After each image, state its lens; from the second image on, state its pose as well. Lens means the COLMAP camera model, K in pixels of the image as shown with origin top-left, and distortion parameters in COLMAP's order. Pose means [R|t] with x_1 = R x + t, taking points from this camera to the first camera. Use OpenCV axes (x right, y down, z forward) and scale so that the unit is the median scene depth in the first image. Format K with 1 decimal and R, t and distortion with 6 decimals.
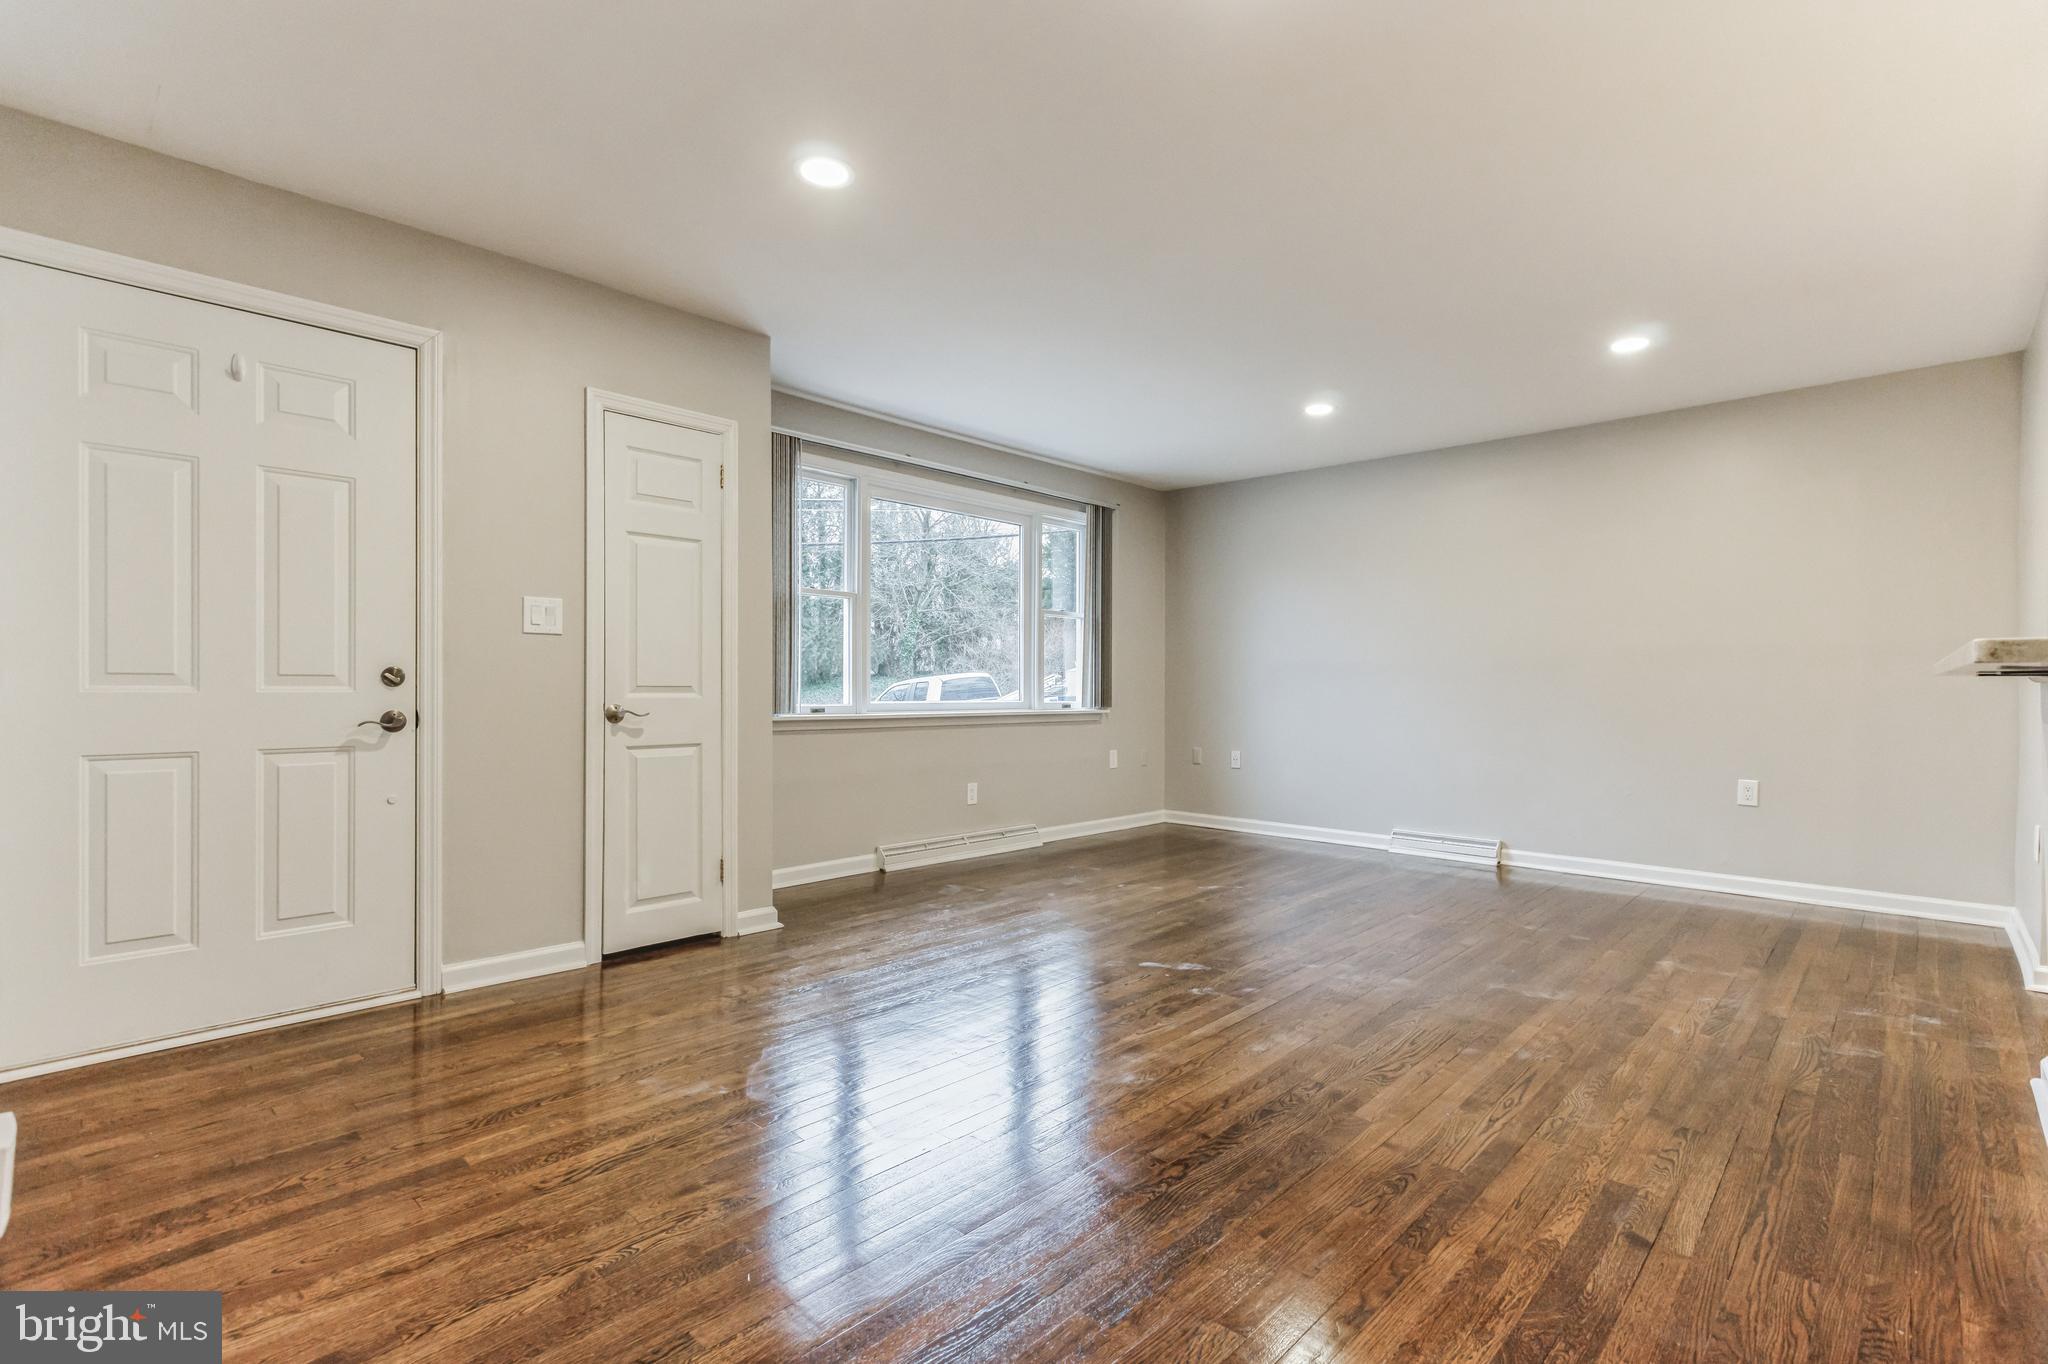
lens RADIAL K [[934.1, 0, 1045.1], [0, 934.1, 712.1], [0, 0, 1]] dist [0.005349, -0.001191]
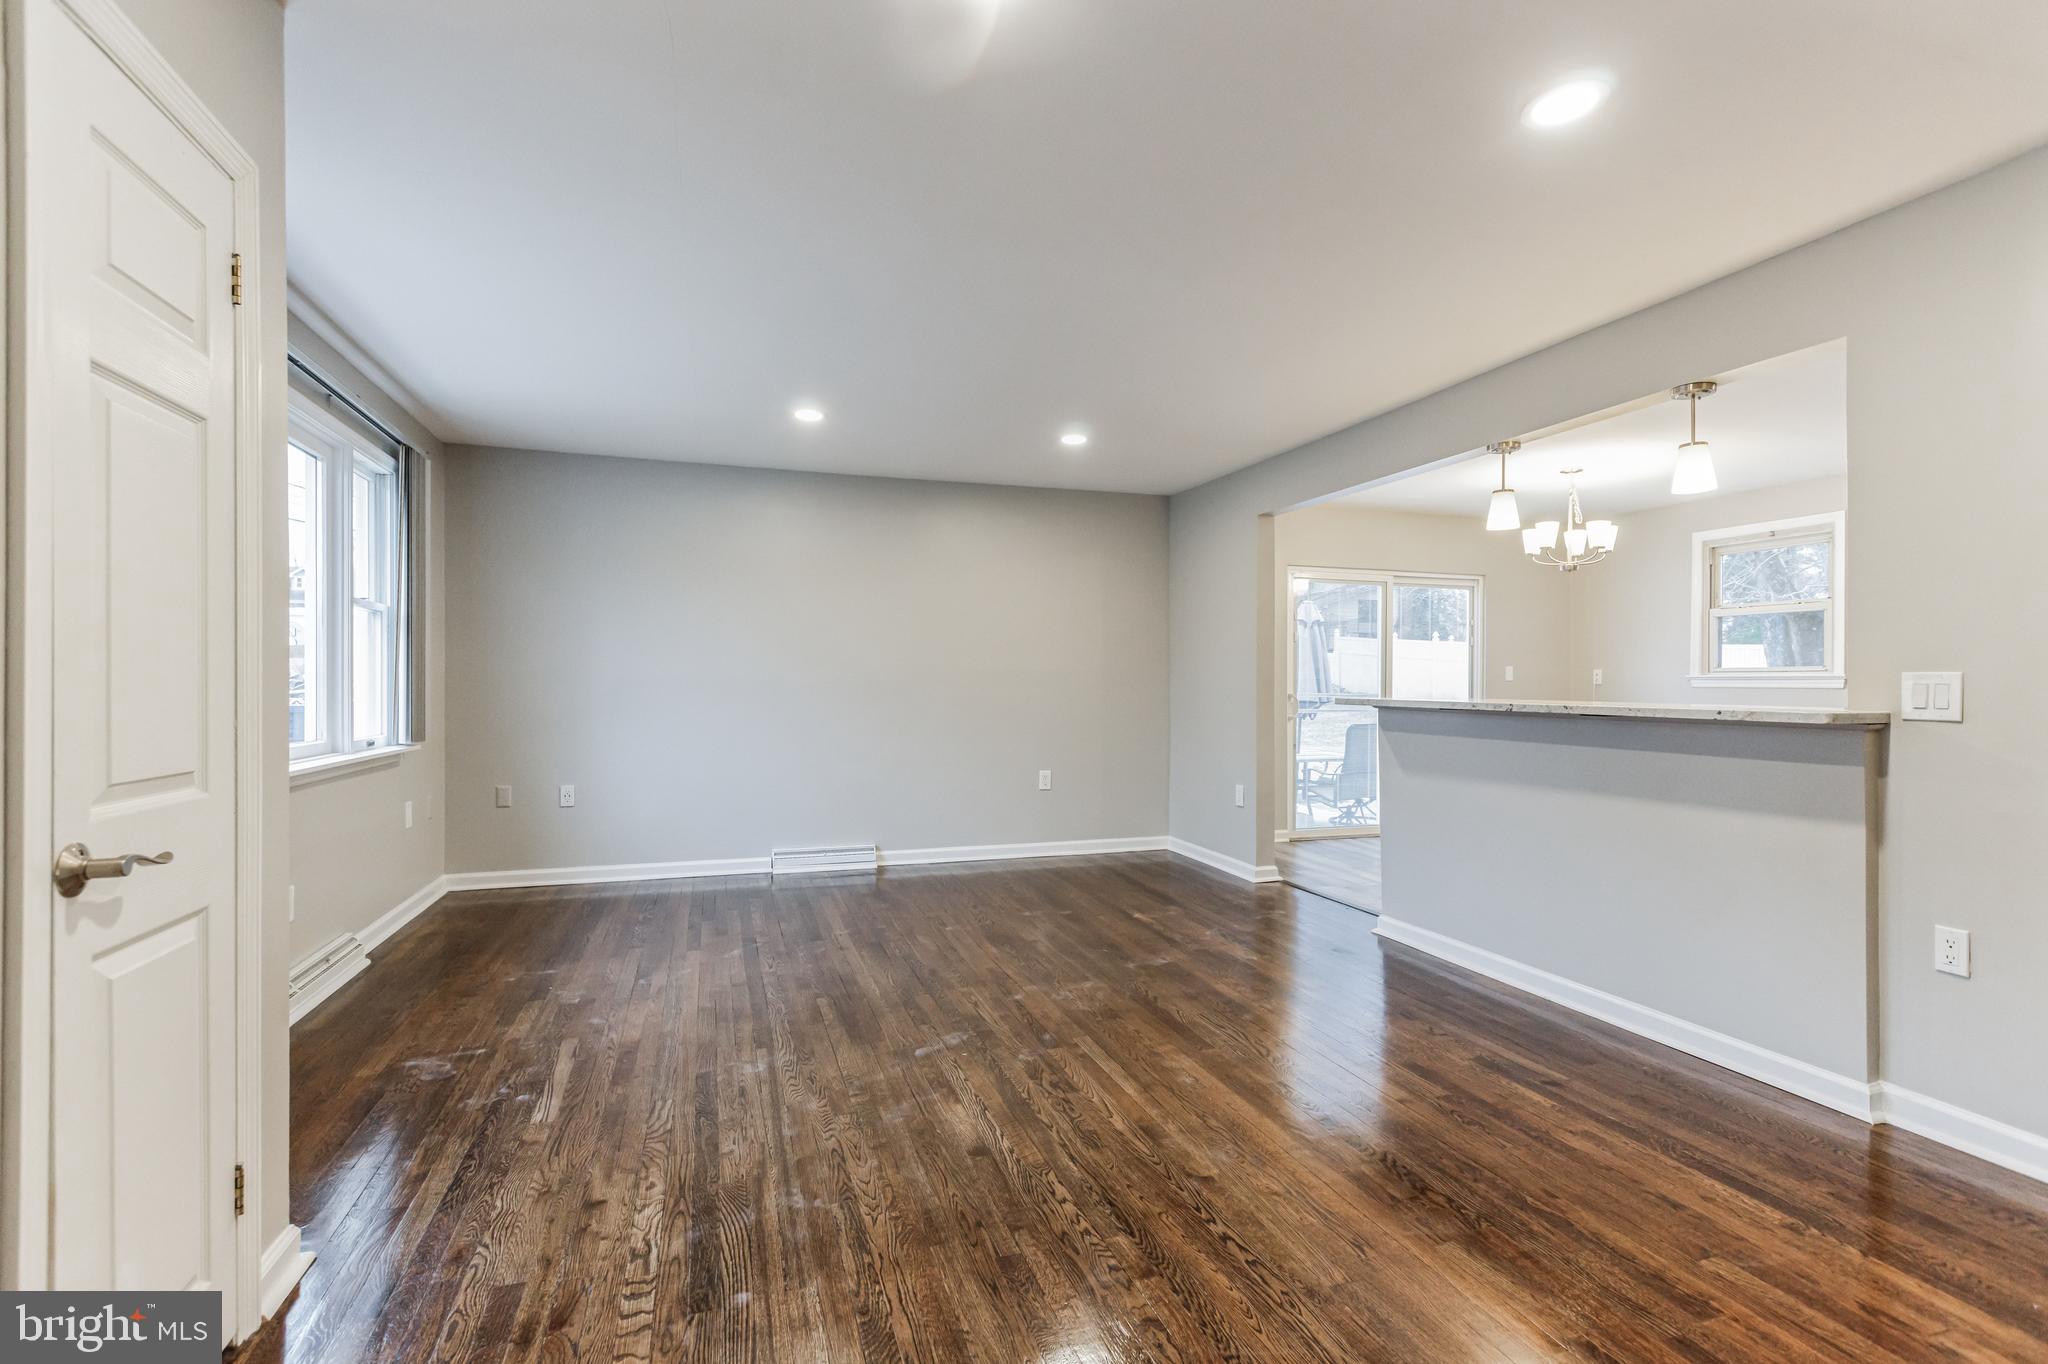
lens RADIAL K [[934.1, 0, 1021.5], [0, 934.1, 685.2], [0, 0, 1]] dist [0.005349, -0.001191]
pose [[0.491608, -0.007509, 0.870784, -0.583036], [0.025456, 0.999659, -0.005752, -0.056240], [-0.870445, 0.024995, 0.491631, 0.499040]]
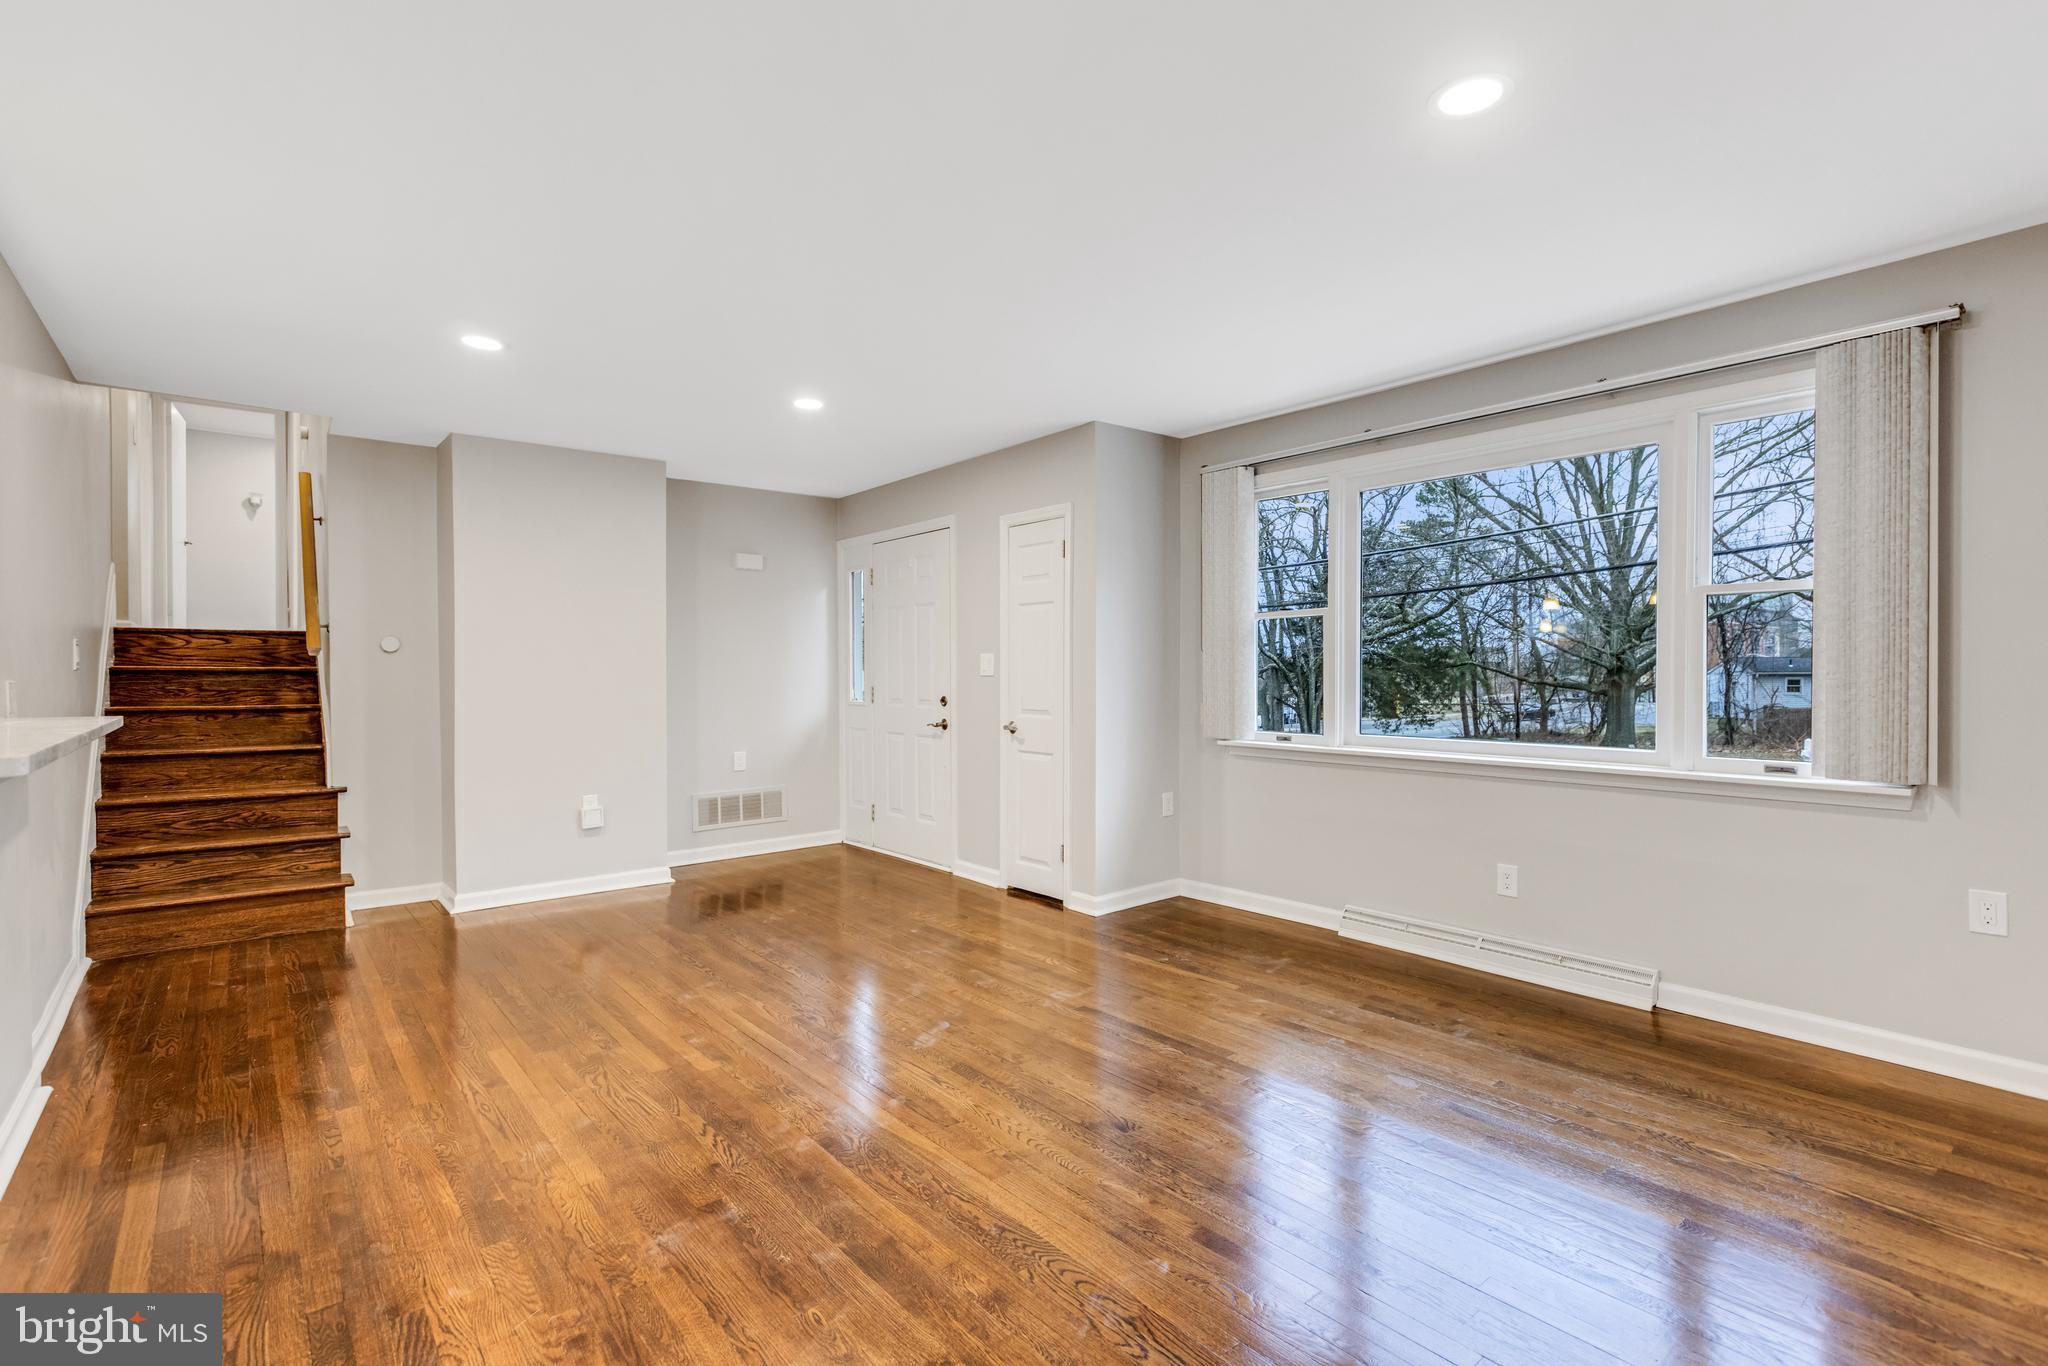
lens RADIAL K [[964.0, 0, 1023.9], [0, 964.0, 667.0], [0, 0, 1]] dist [0.004952, -0.000908]
pose [[-0.137608, -0.015586, -0.990364, 1.055897], [-0.027035, 0.999563, -0.011974, -0.075897], [0.990118, 0.025127, -0.137969, 1.207278]]
